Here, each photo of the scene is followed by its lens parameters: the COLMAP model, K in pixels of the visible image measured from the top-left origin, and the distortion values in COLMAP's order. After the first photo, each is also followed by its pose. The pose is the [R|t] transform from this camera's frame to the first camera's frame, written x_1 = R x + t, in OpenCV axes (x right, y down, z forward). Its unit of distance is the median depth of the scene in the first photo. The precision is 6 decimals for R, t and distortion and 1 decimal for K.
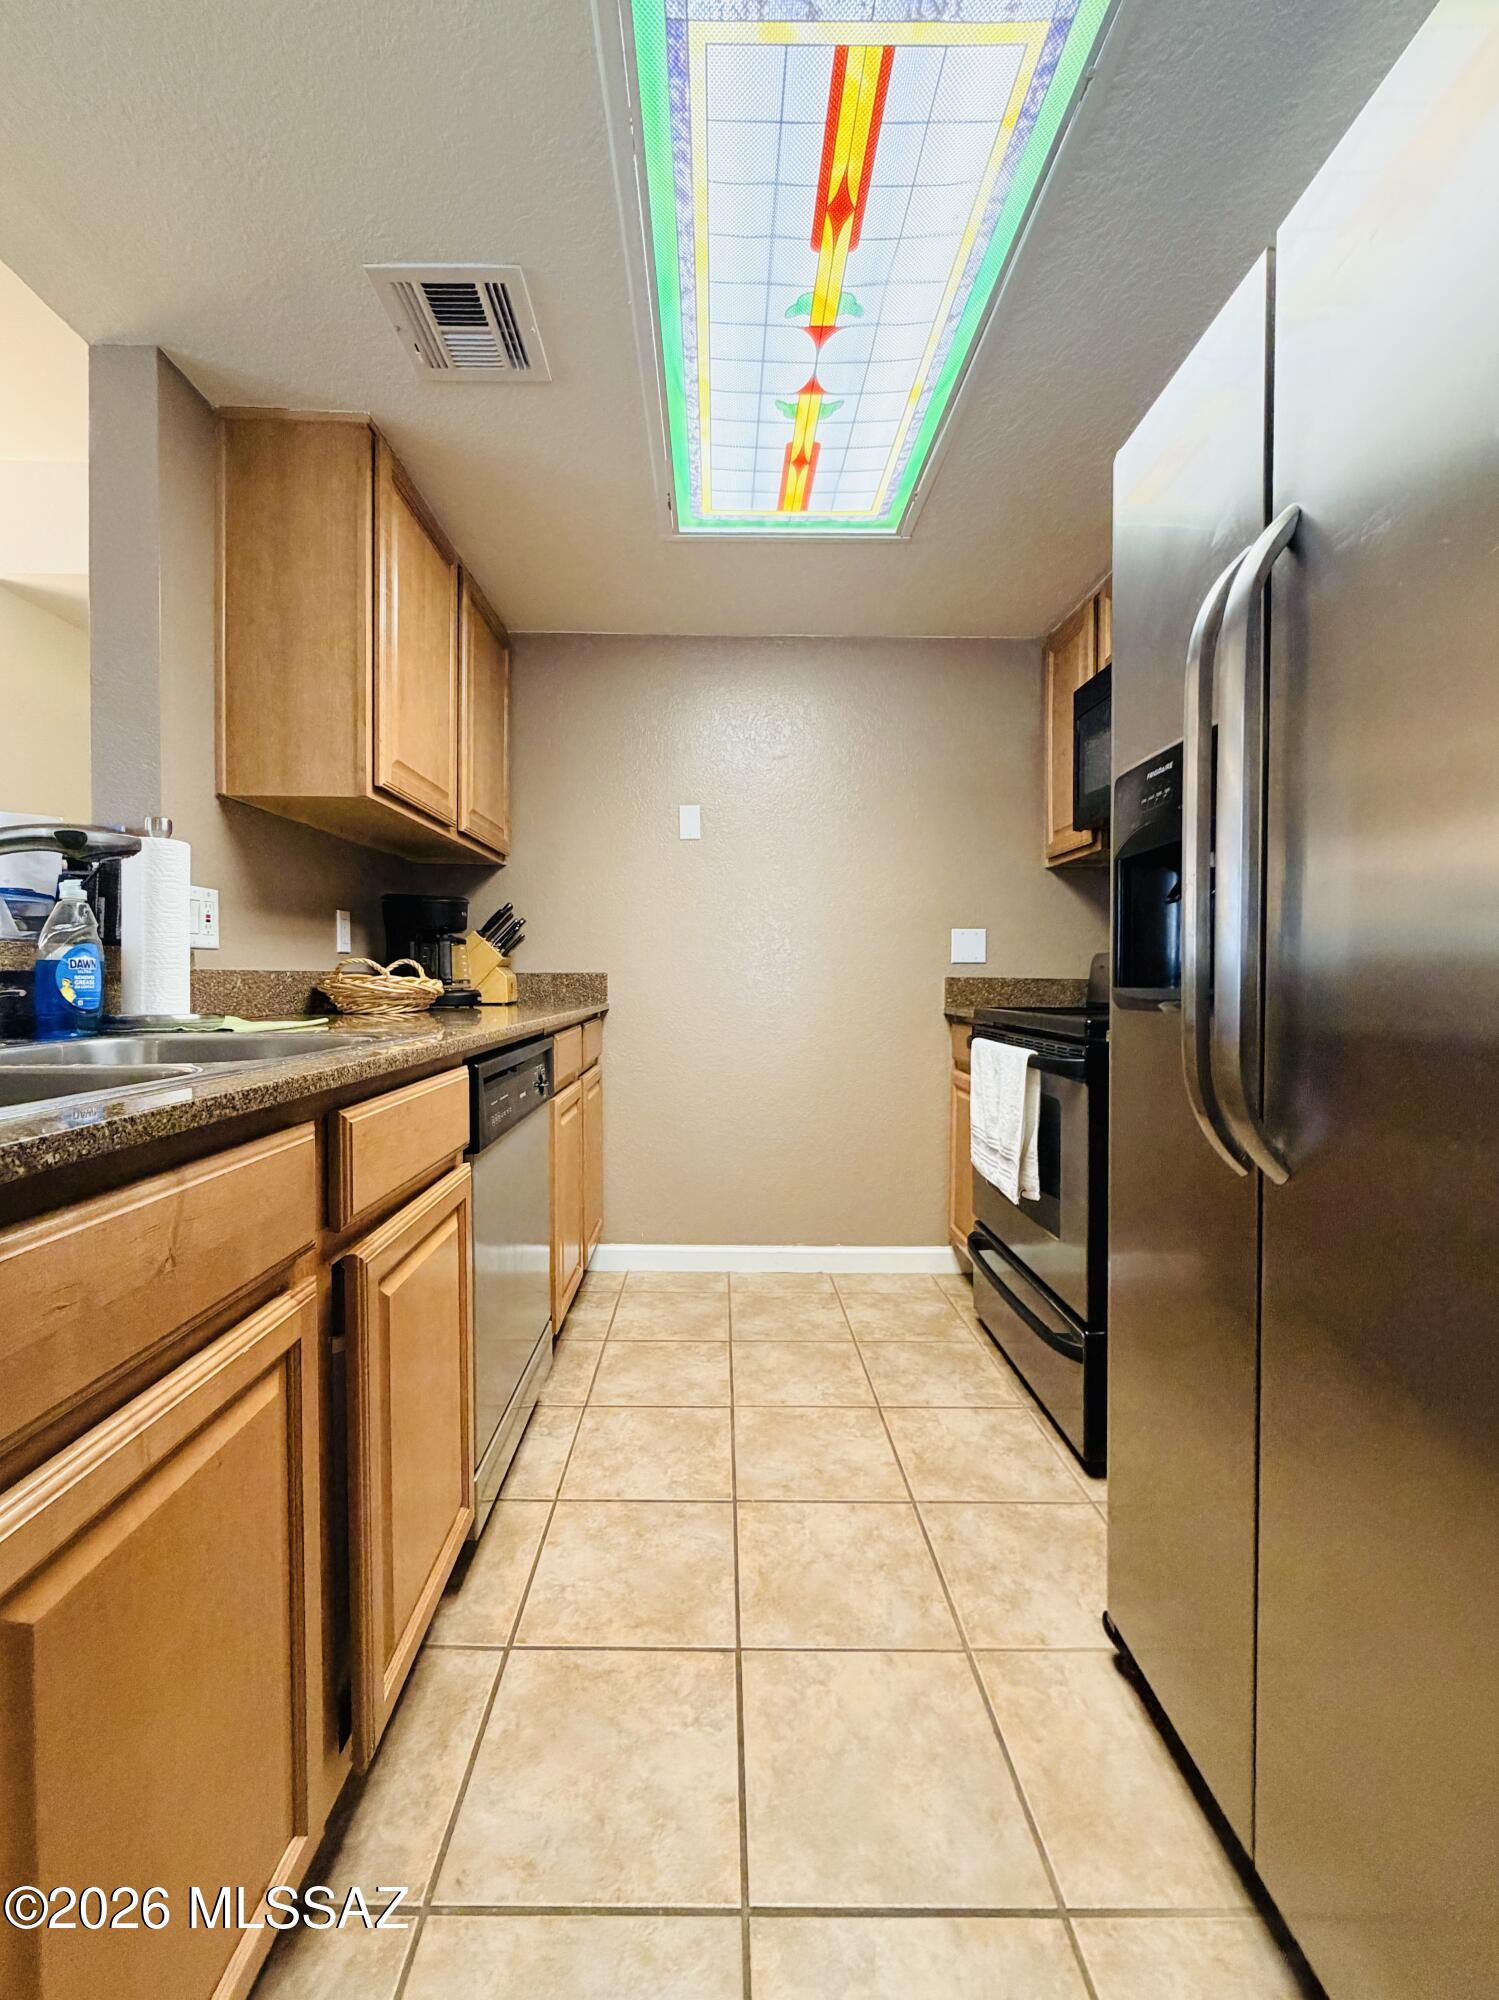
lens RADIAL K [[795.5, 0, 737.4], [0, 795.5, 996.3], [0, 0, 1]] dist [0.002396, -0.000469]
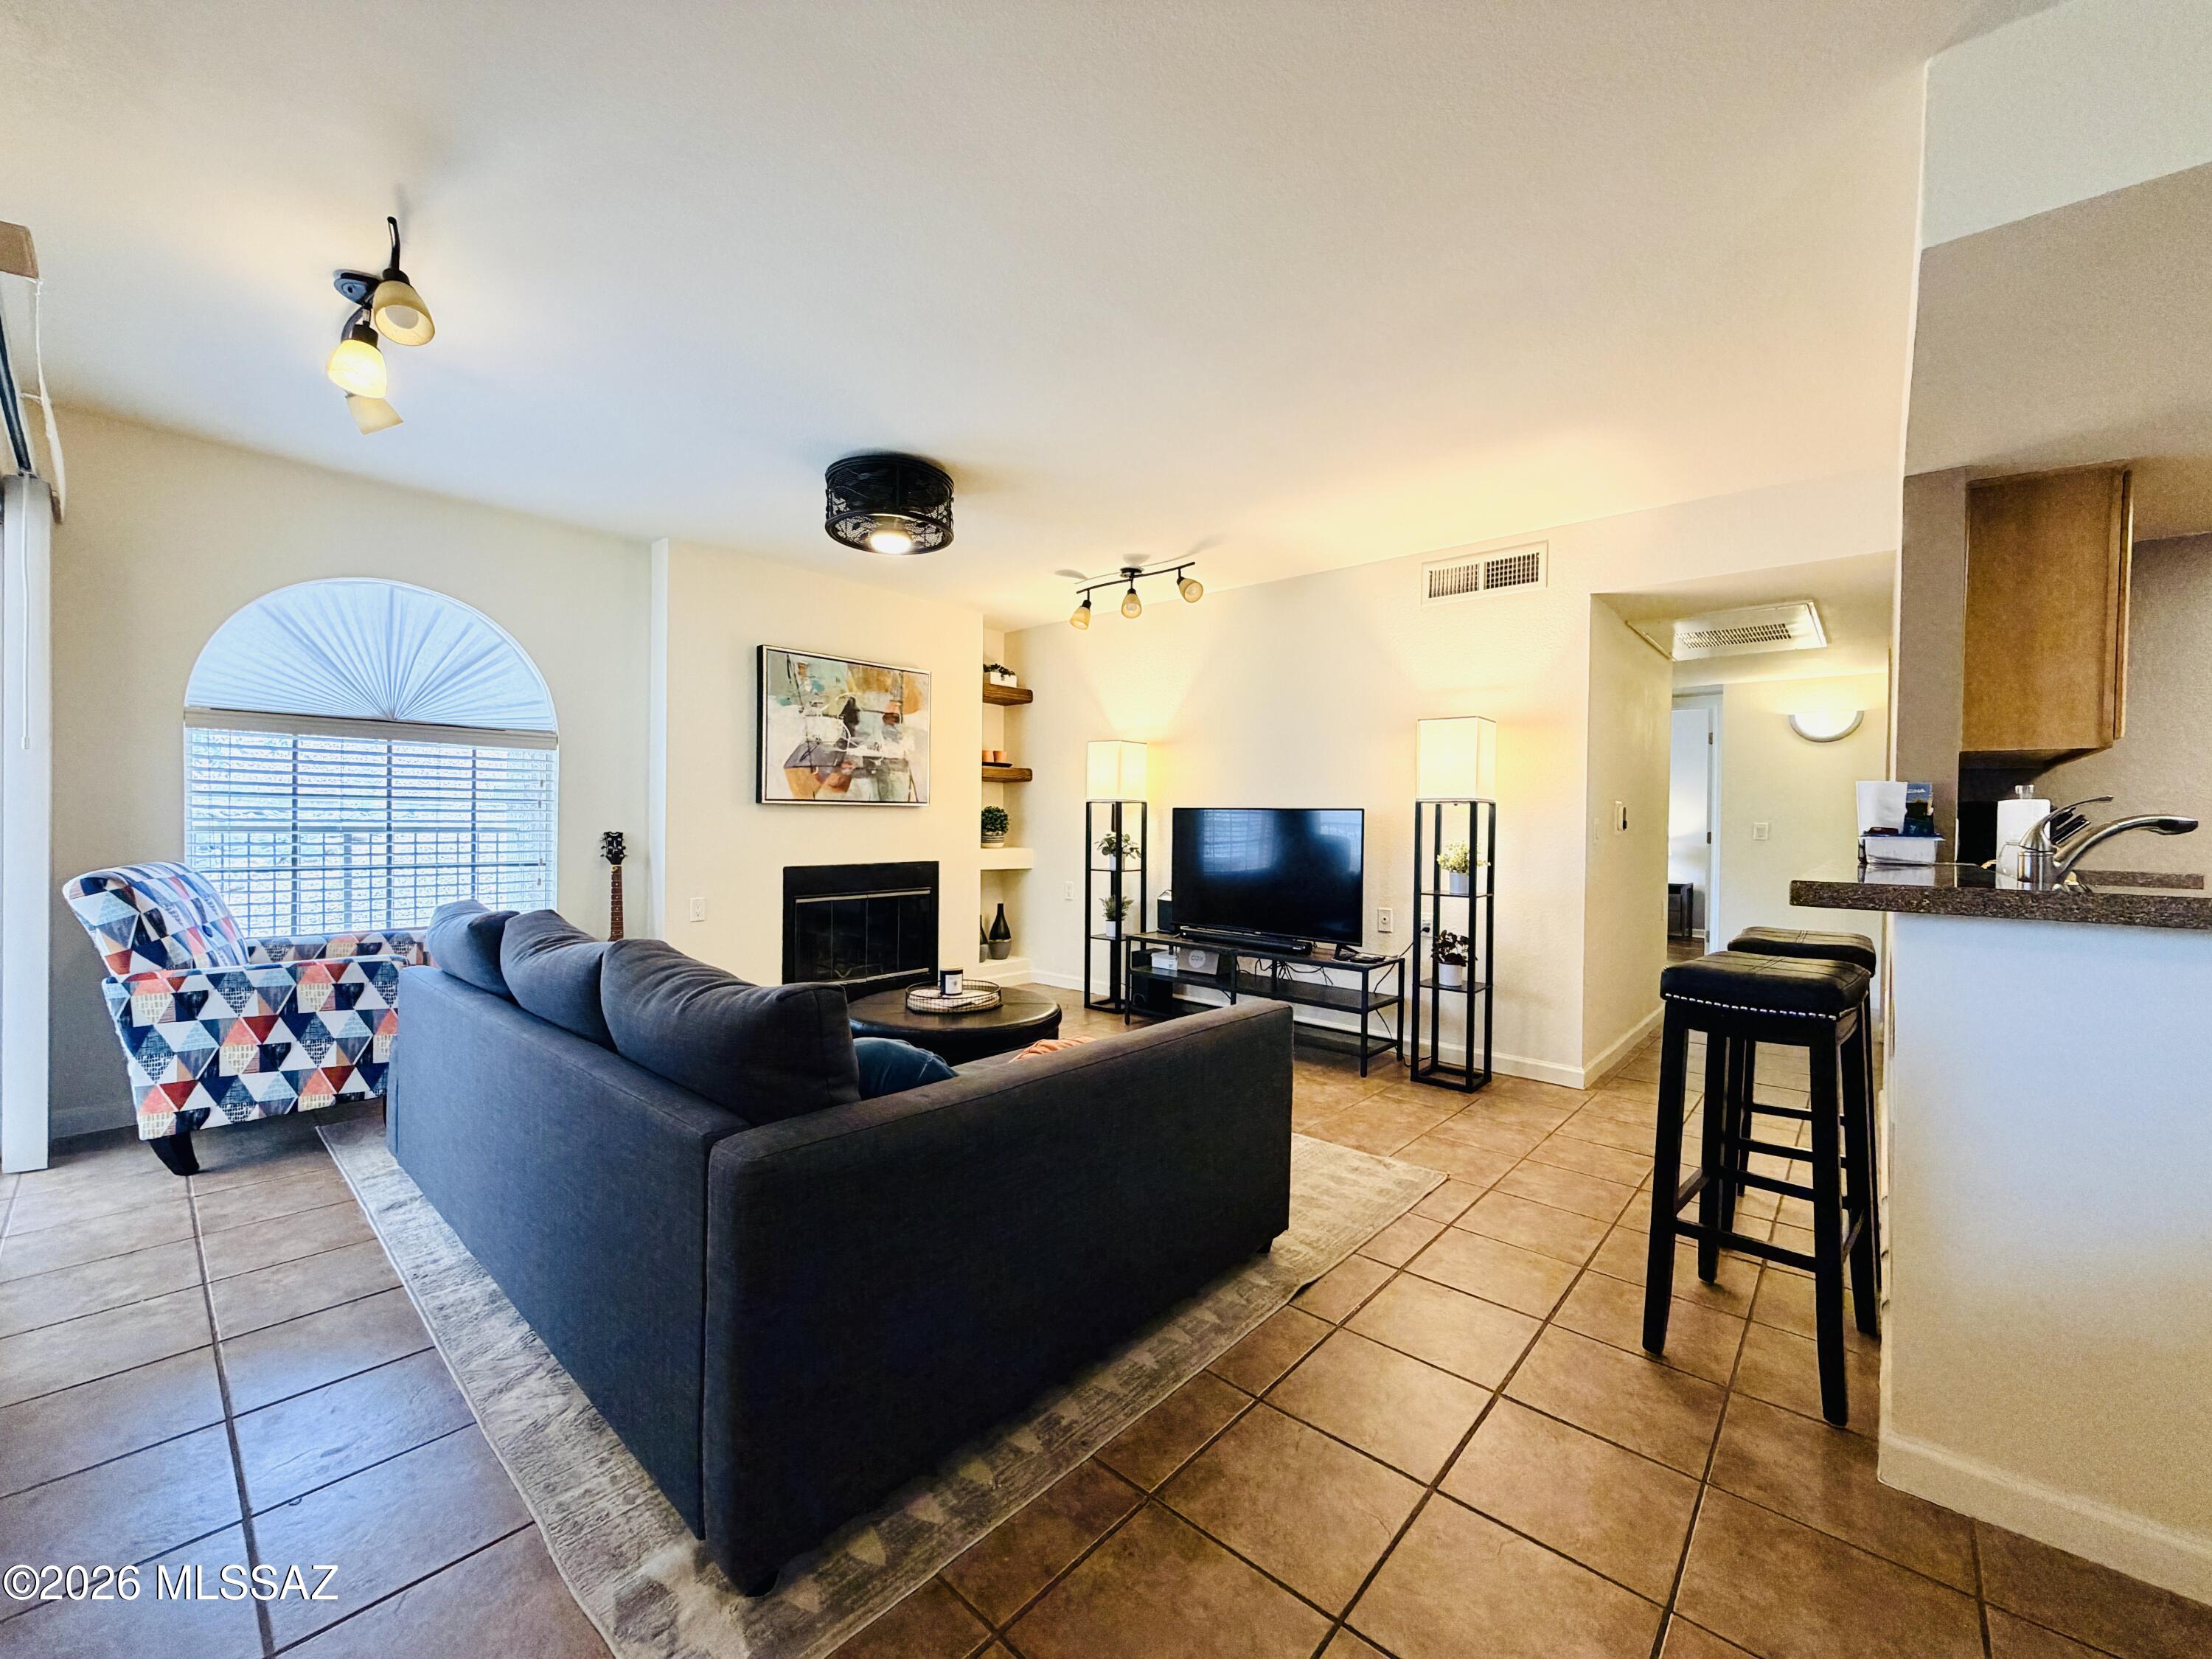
lens RADIAL K [[879.8, 0, 1102.1], [0, 879.8, 830.1], [0, 0, 1]] dist [0.002396, -0.000469]
pose [[0.749438, 0.014300, -0.661920, -0.750255], [-0.029163, 0.999509, -0.011426, -0.048993], [0.661432, 0.027867, 0.749488, -1.187948]]
